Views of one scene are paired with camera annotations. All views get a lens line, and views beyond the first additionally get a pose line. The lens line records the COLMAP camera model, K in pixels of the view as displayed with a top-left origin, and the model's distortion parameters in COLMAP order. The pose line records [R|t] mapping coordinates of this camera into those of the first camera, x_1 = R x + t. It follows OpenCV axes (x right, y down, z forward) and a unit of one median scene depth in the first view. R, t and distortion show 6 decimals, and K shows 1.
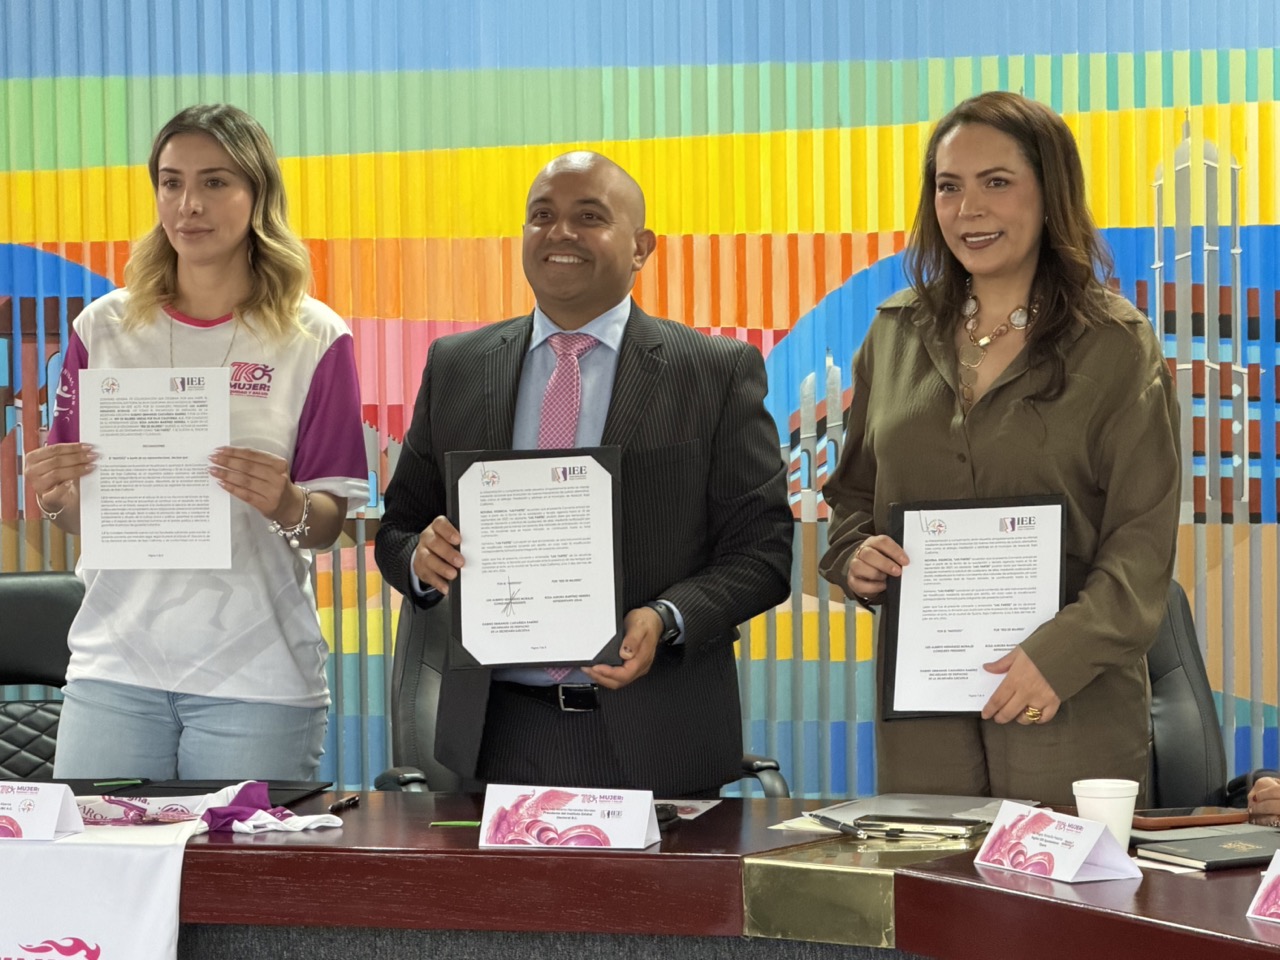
lens RADIAL K [[4371.7, 0, 639.7], [0, 4371.7, 477.5], [0, 0, 1]] dist [0.235993, 0.000000]
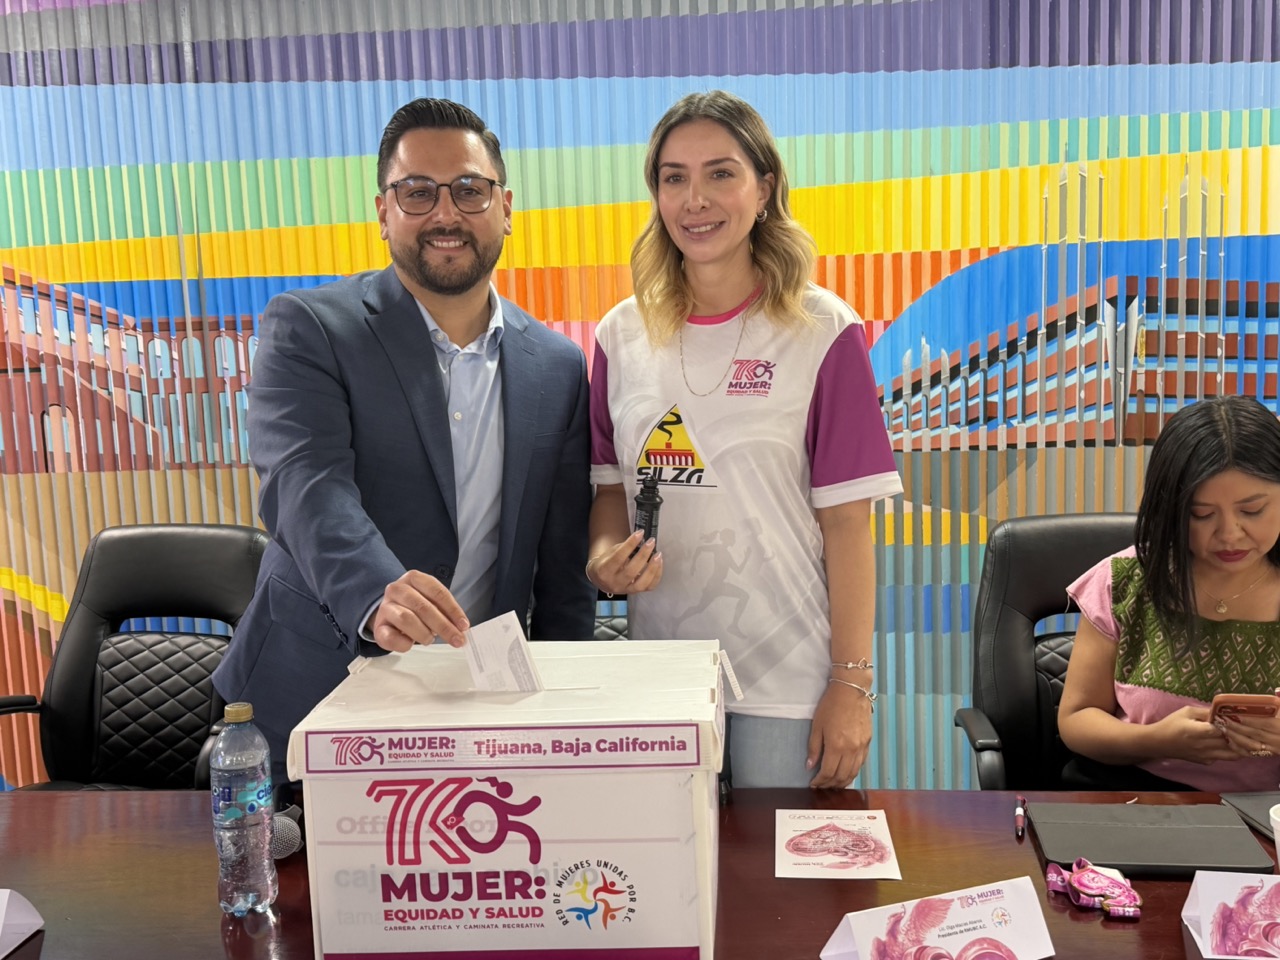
lens RADIAL K [[1536.8, 0, 606.0], [0, 1536.8, 529.2], [0, 0, 1]] dist [0.075390, 0.000000]
pose [[0.990592, -0.044774, 0.129320, -0.133127], [0.032233, 0.994714, 0.097492, -0.018270], [-0.133001, -0.092406, 0.986799, 0.515518]]
